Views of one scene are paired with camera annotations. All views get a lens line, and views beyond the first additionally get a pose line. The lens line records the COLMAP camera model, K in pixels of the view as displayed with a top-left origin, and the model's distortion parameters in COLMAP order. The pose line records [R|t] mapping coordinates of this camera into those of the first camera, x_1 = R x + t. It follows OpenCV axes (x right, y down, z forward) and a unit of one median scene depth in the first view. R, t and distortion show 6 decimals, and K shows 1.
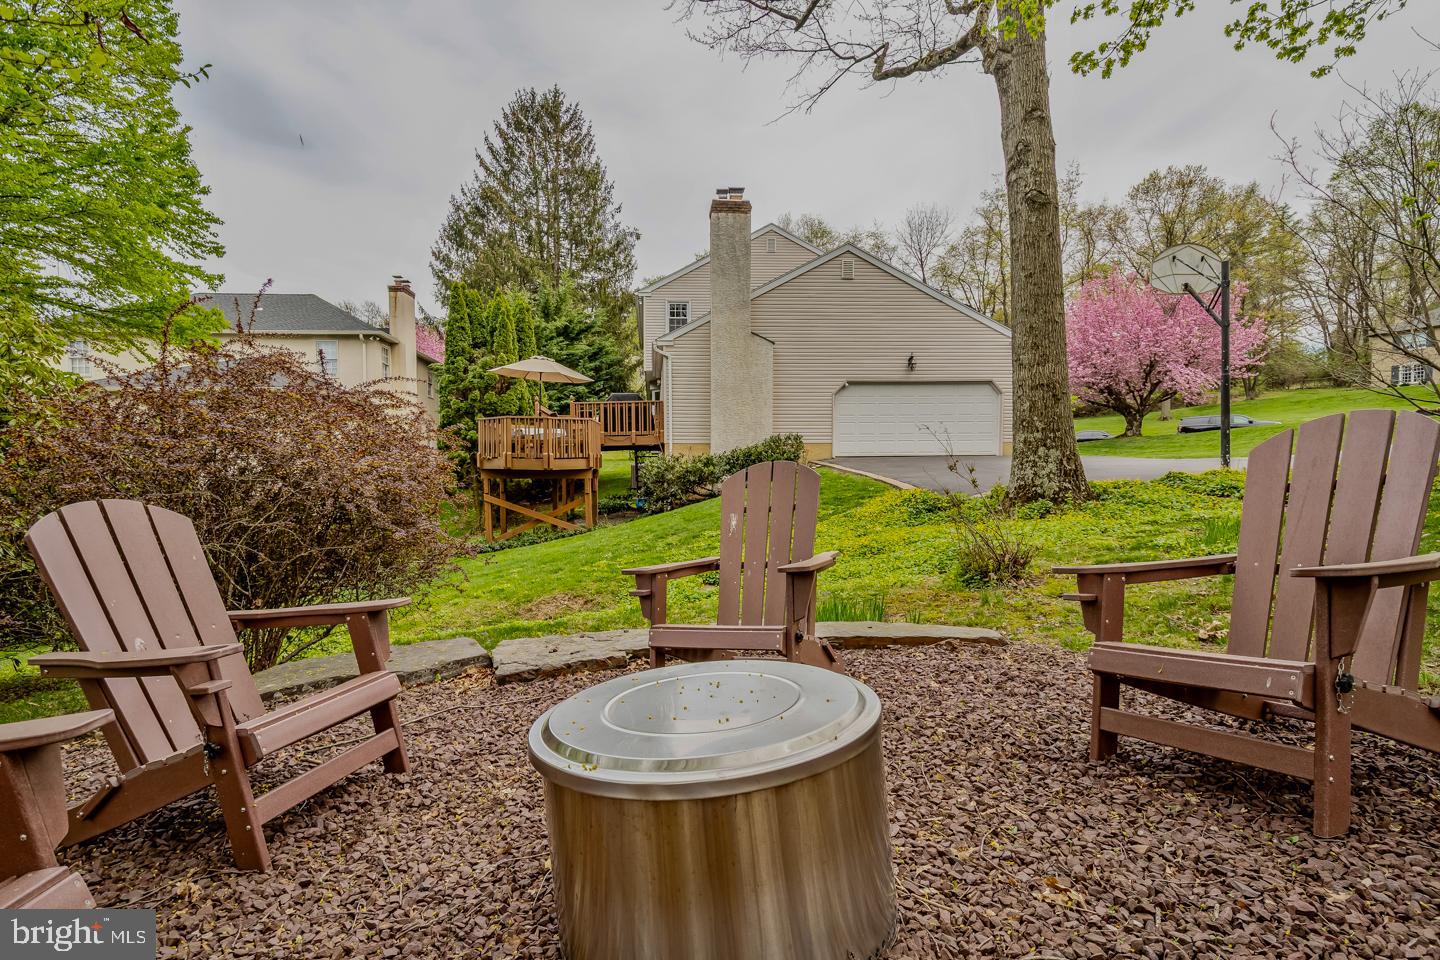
lens RADIAL K [[704.9, 0, 714.9], [0, 704.9, 484.1], [0, 0, 1]] dist [0.006068, -0.004258]
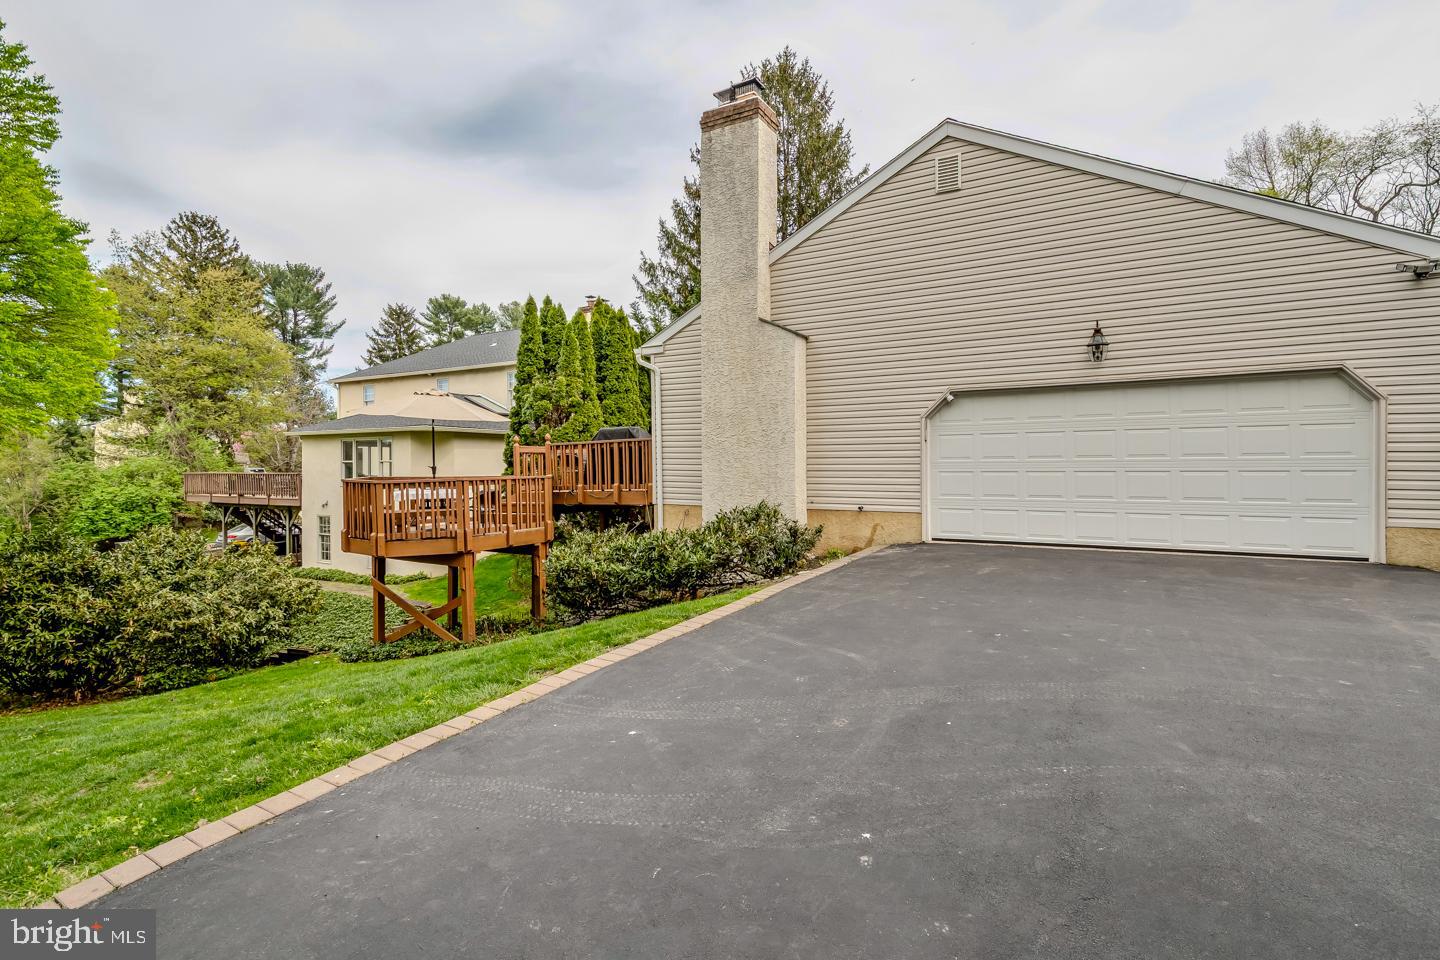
lens RADIAL K [[704.9, 0, 692.6], [0, 704.9, 471.1], [0, 0, 1]] dist [0.006068, -0.004258]
pose [[0.819359, 0.007294, -0.573235, 0.328783], [-0.020992, 0.999630, -0.017286, -0.077615], [0.572897, 0.026196, 0.819209, 0.491354]]
